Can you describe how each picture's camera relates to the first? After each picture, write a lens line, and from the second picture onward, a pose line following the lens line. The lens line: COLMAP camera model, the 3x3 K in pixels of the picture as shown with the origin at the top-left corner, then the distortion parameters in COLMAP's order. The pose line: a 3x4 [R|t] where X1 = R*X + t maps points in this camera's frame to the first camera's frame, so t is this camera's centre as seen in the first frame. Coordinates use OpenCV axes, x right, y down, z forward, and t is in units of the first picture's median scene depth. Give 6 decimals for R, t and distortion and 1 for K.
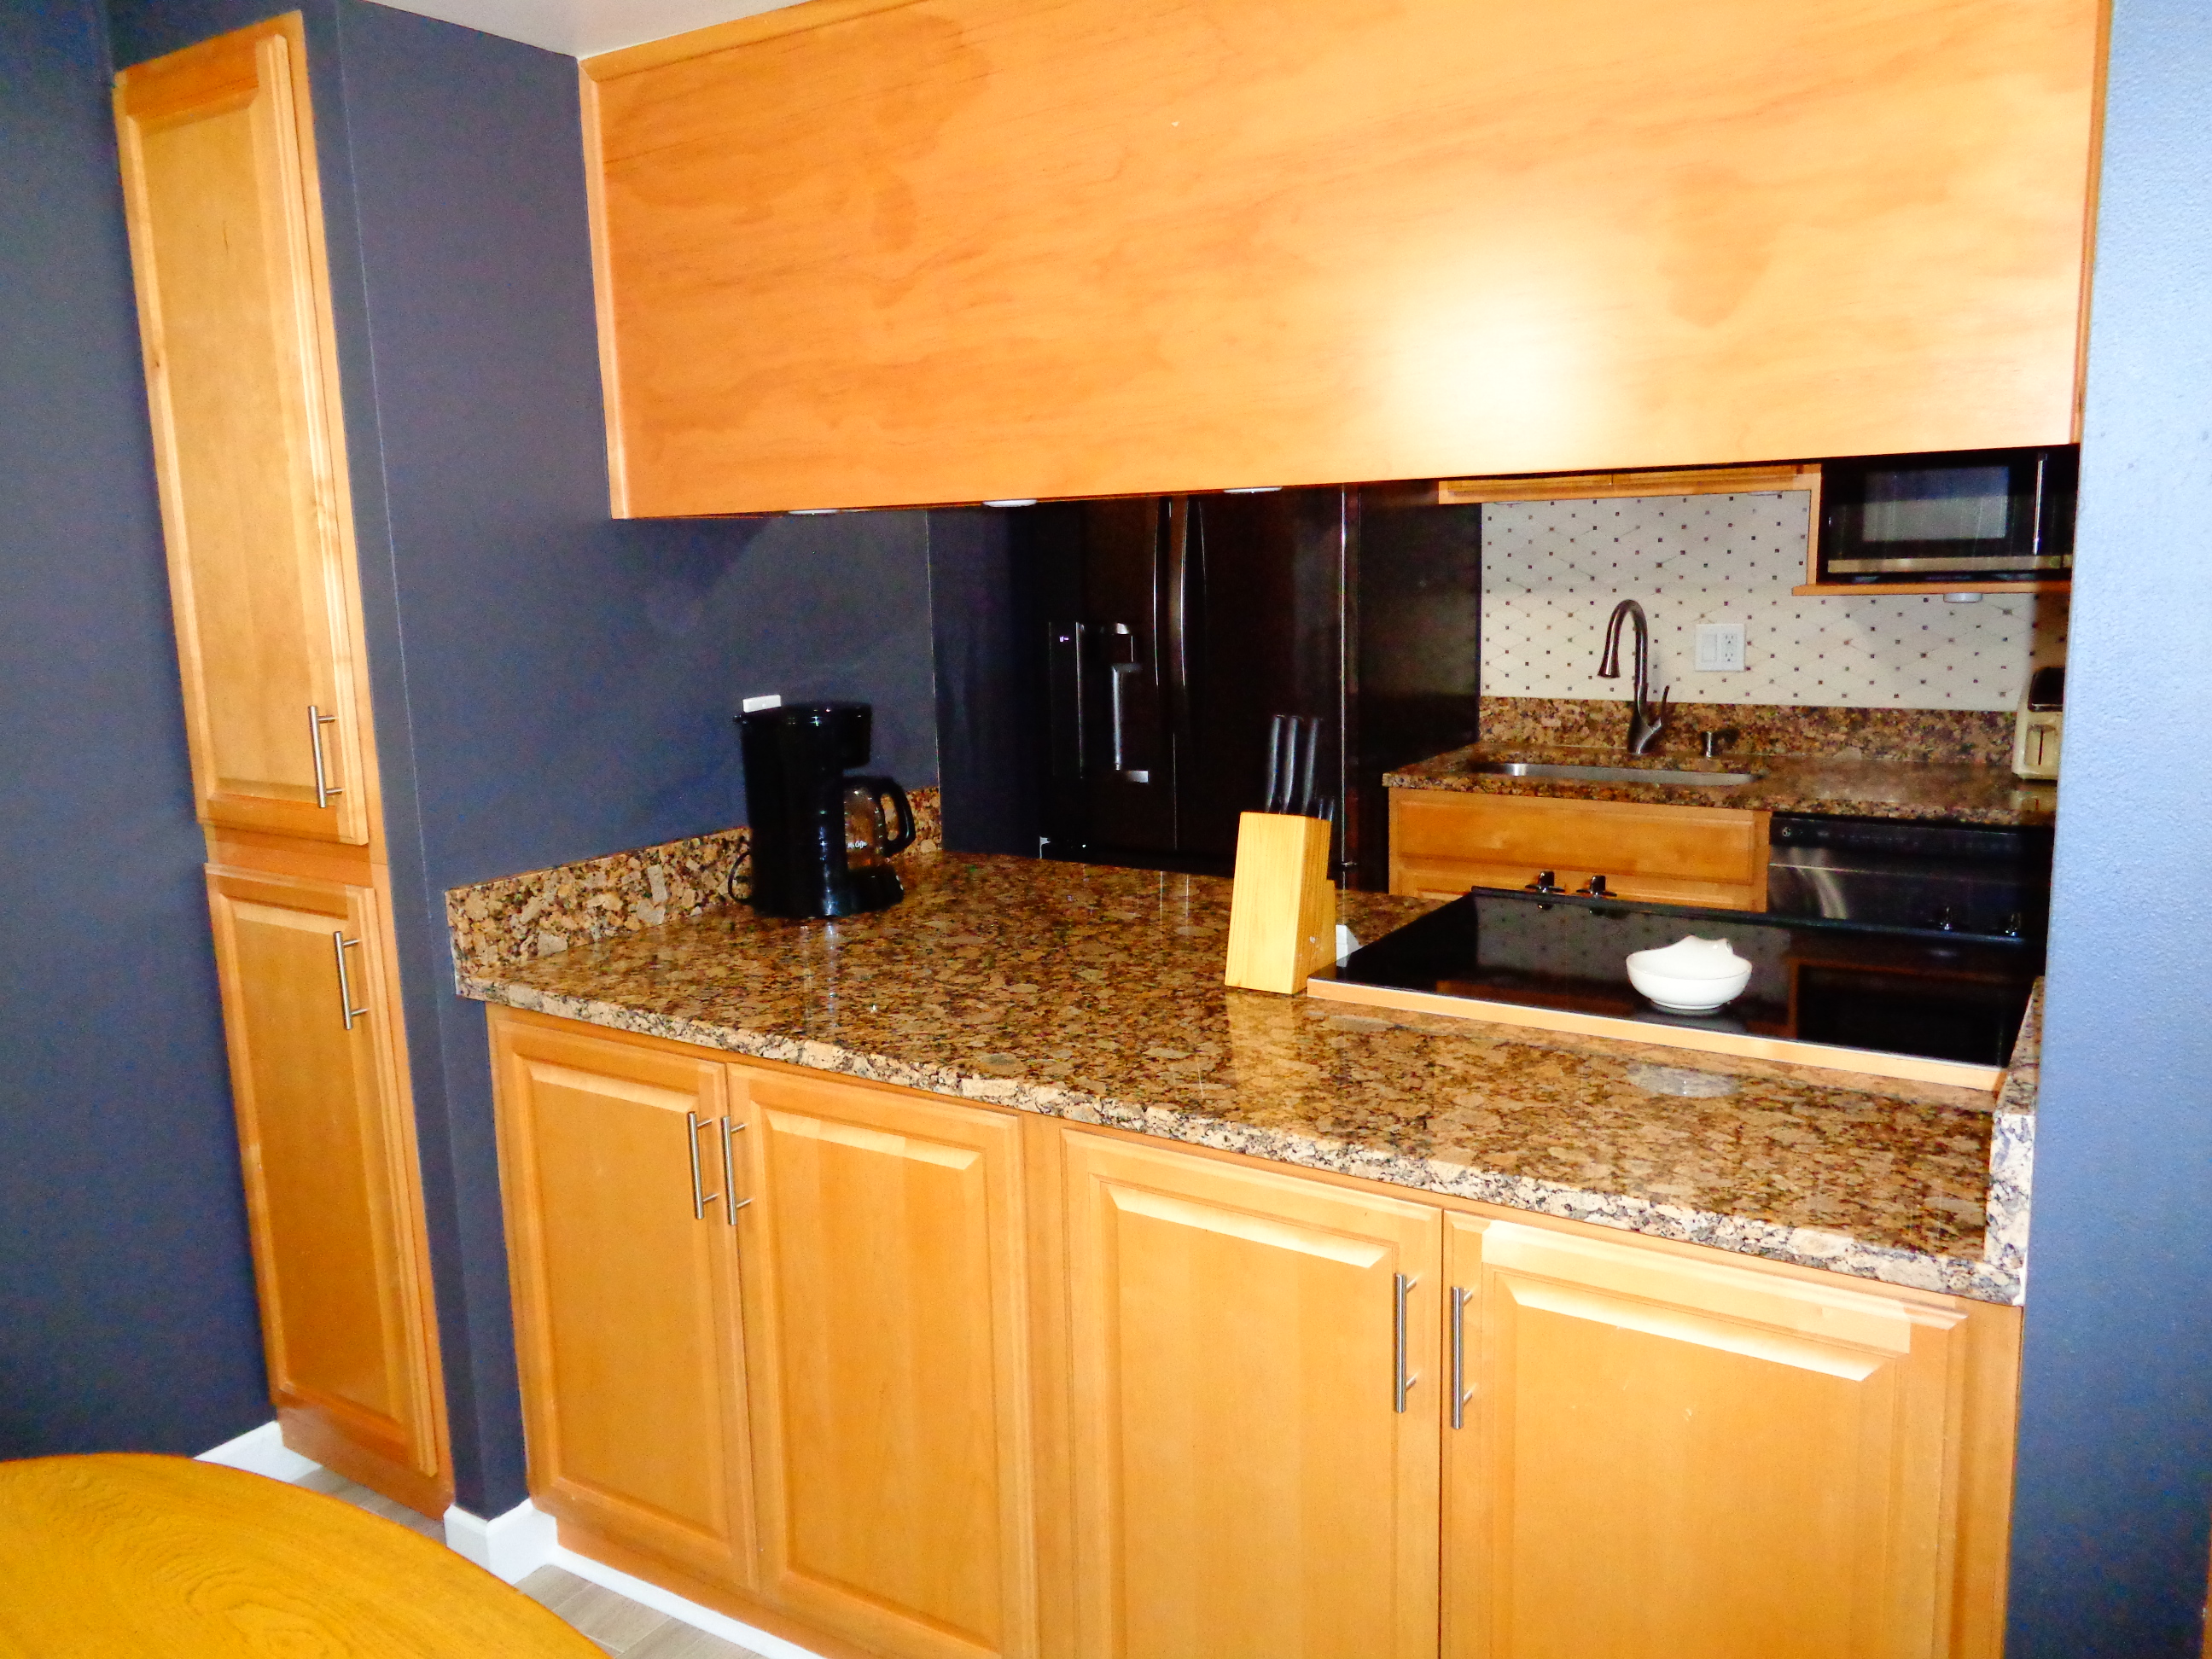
lens RADIAL K [[1677.3, 0, 1097.8], [0, 1677.3, 828.7], [0, 0, 1]] dist [0.004114, 0.000648]
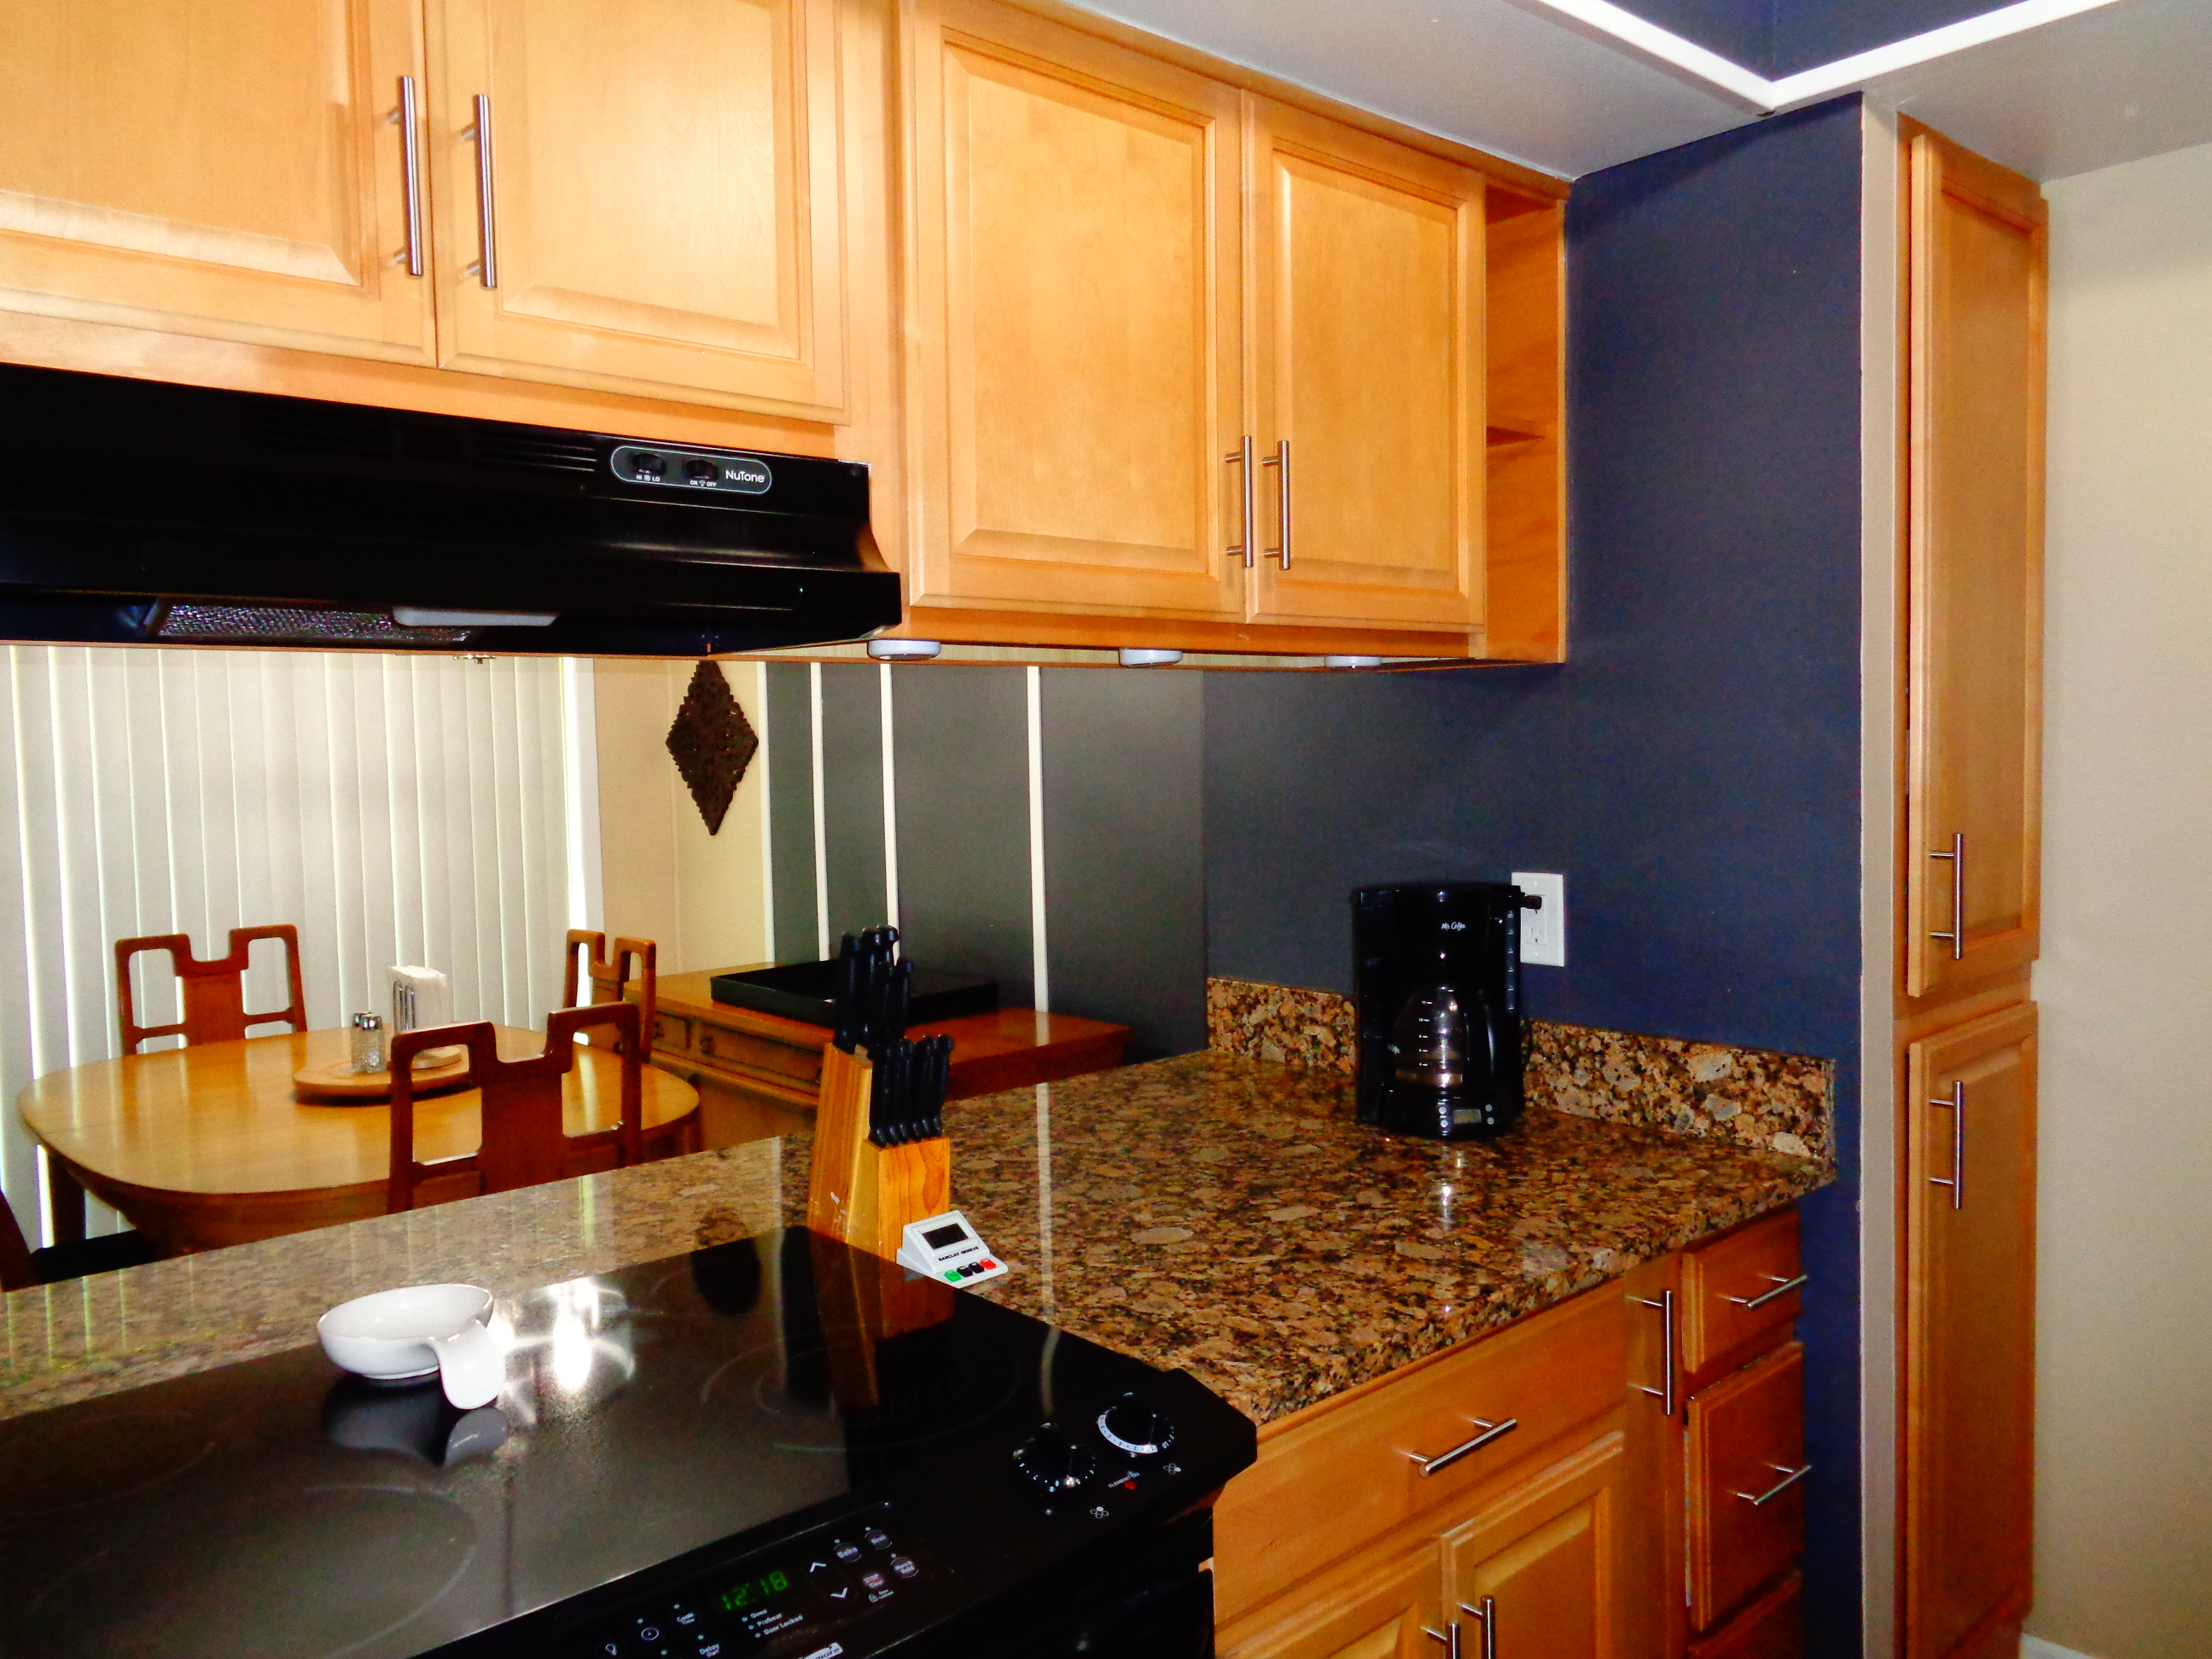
lens RADIAL K [[1649.2, 0, 1108.7], [0, 1649.2, 825.0], [0, 0, 1]] dist [0.004084, 0.000313]
pose [[-0.254938, 0.089385, -0.962817, 0.461878], [-0.135998, 0.982506, 0.127224, -0.126746], [0.957346, 0.163376, -0.238322, 0.698214]]
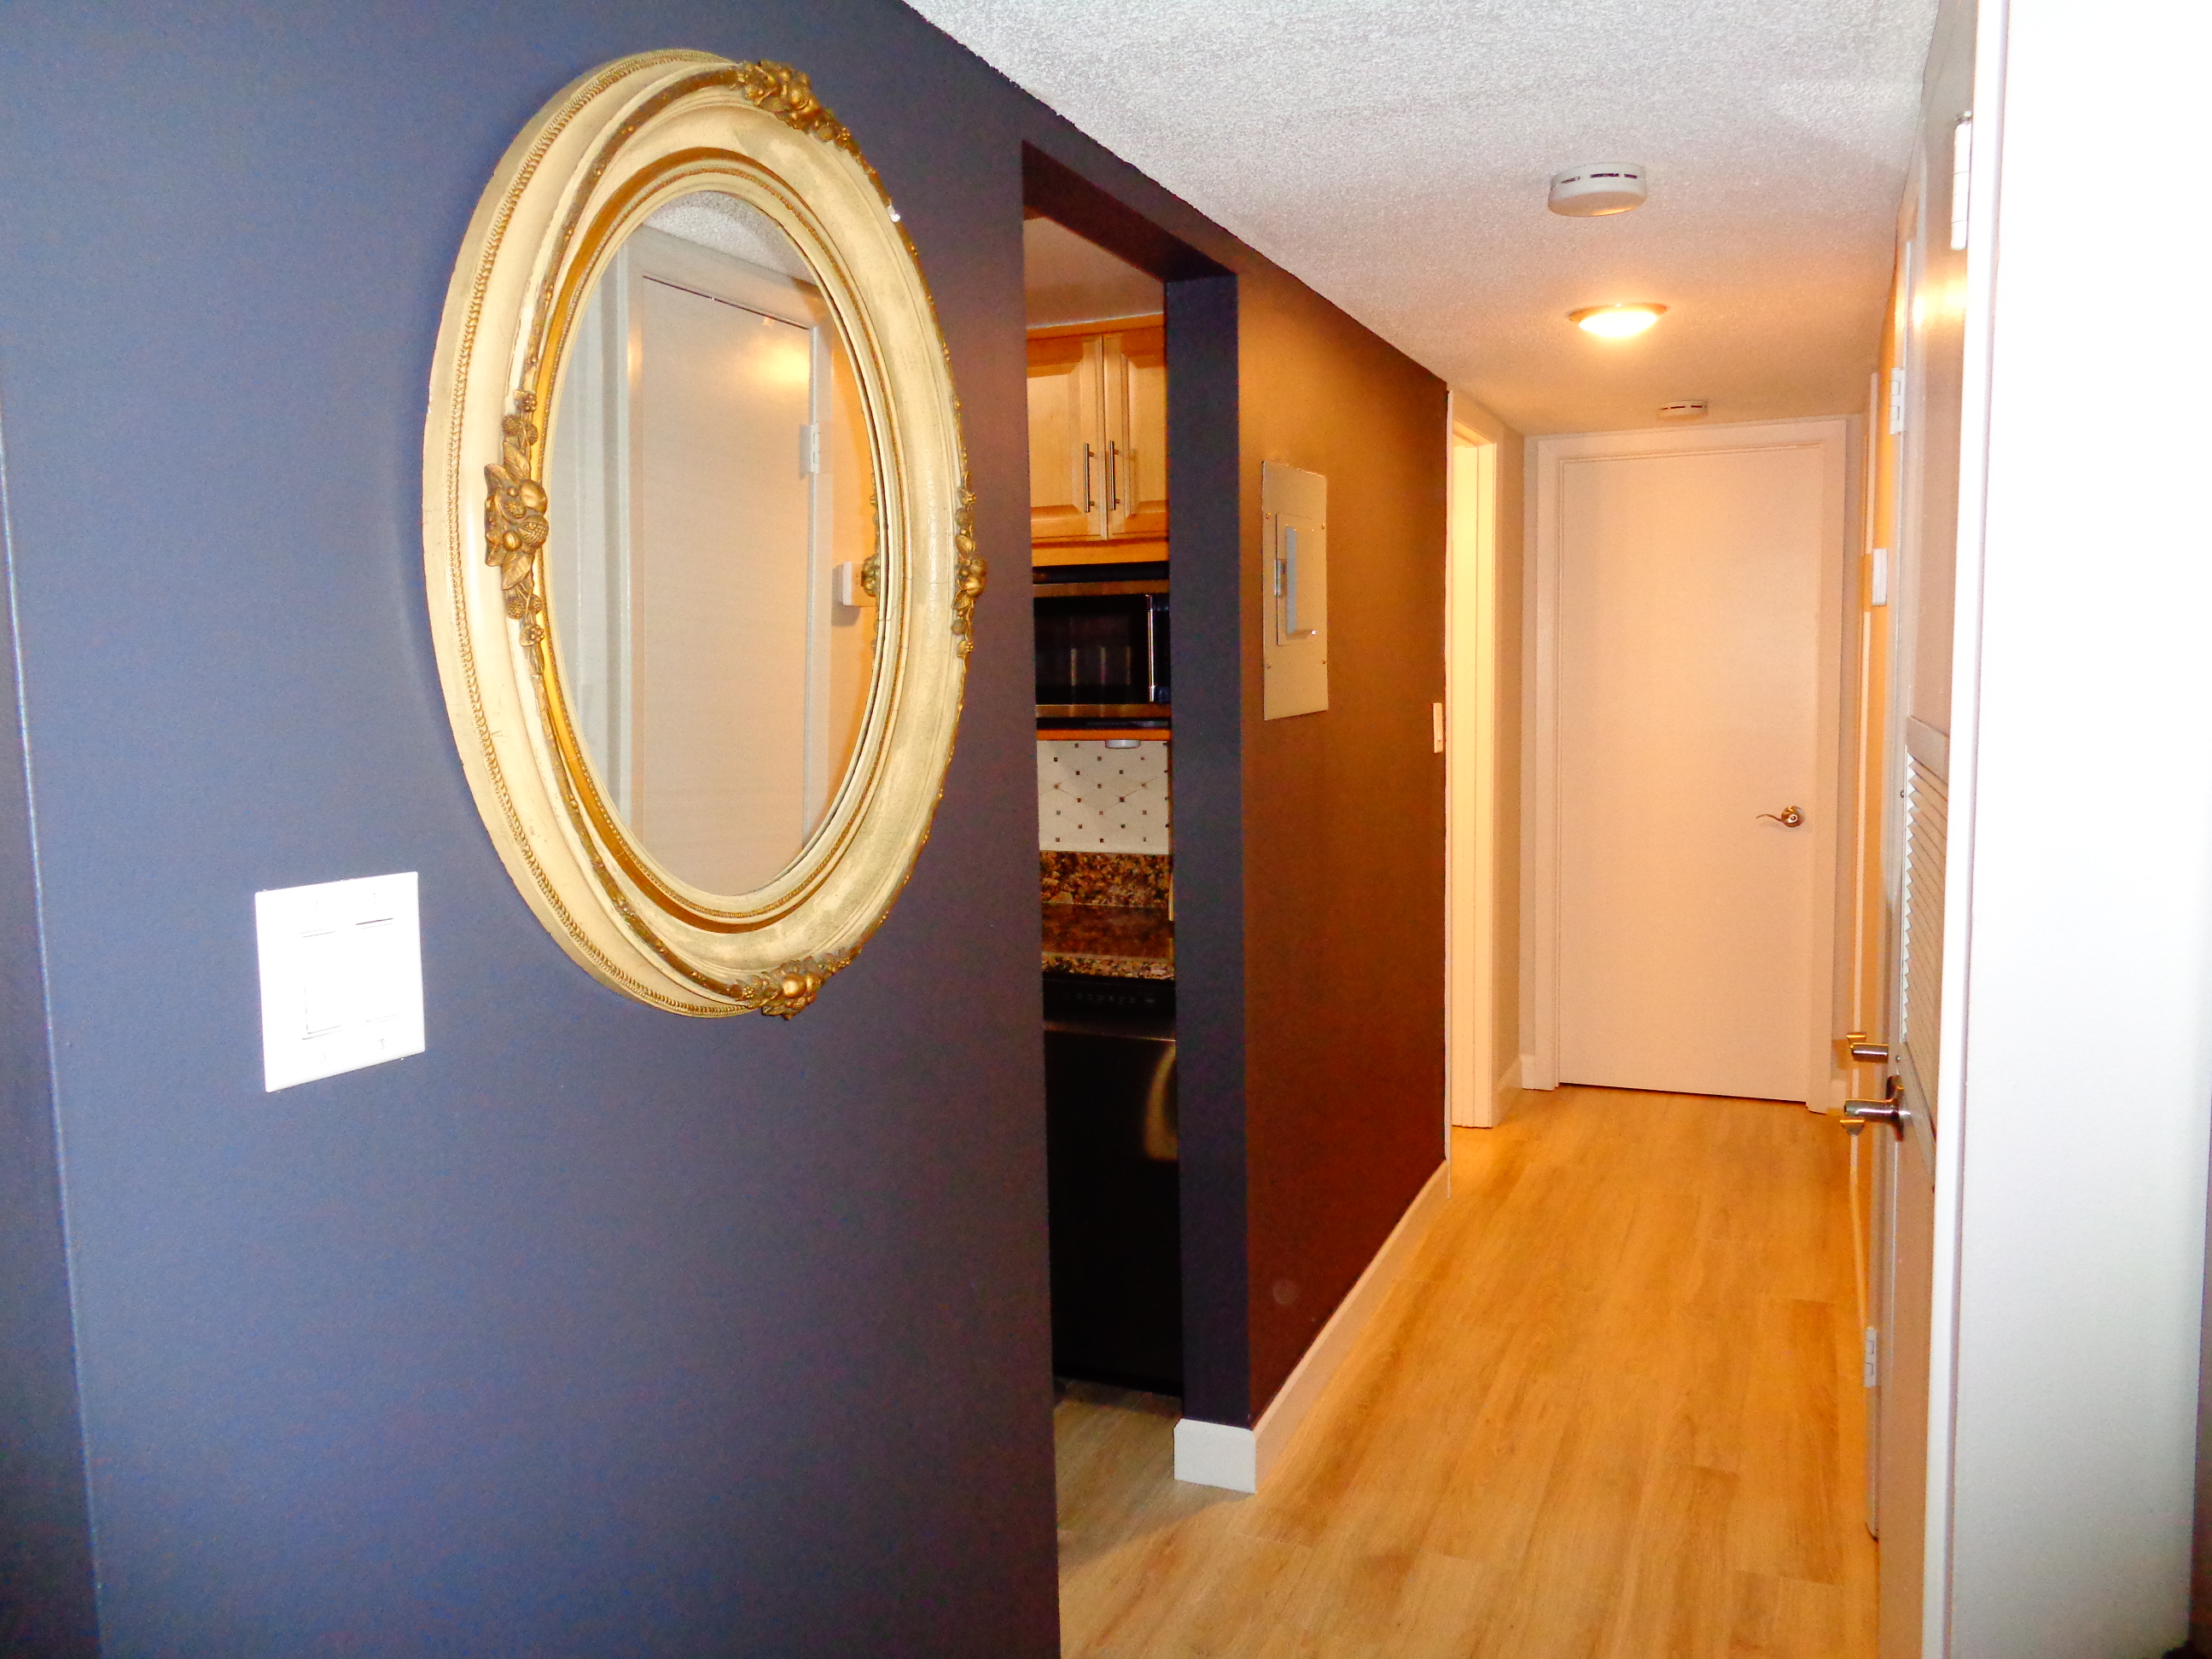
lens RADIAL K [[1677.3, 0, 1097.8], [0, 1677.3, 828.7], [0, 0, 1]] dist [0.004114, 0.000648]
pose [[0.985426, -0.001445, 0.170099, 0.304827], [0.013927, 0.997292, -0.072212, -0.014394], [-0.169534, 0.073528, 0.982778, 0.025411]]
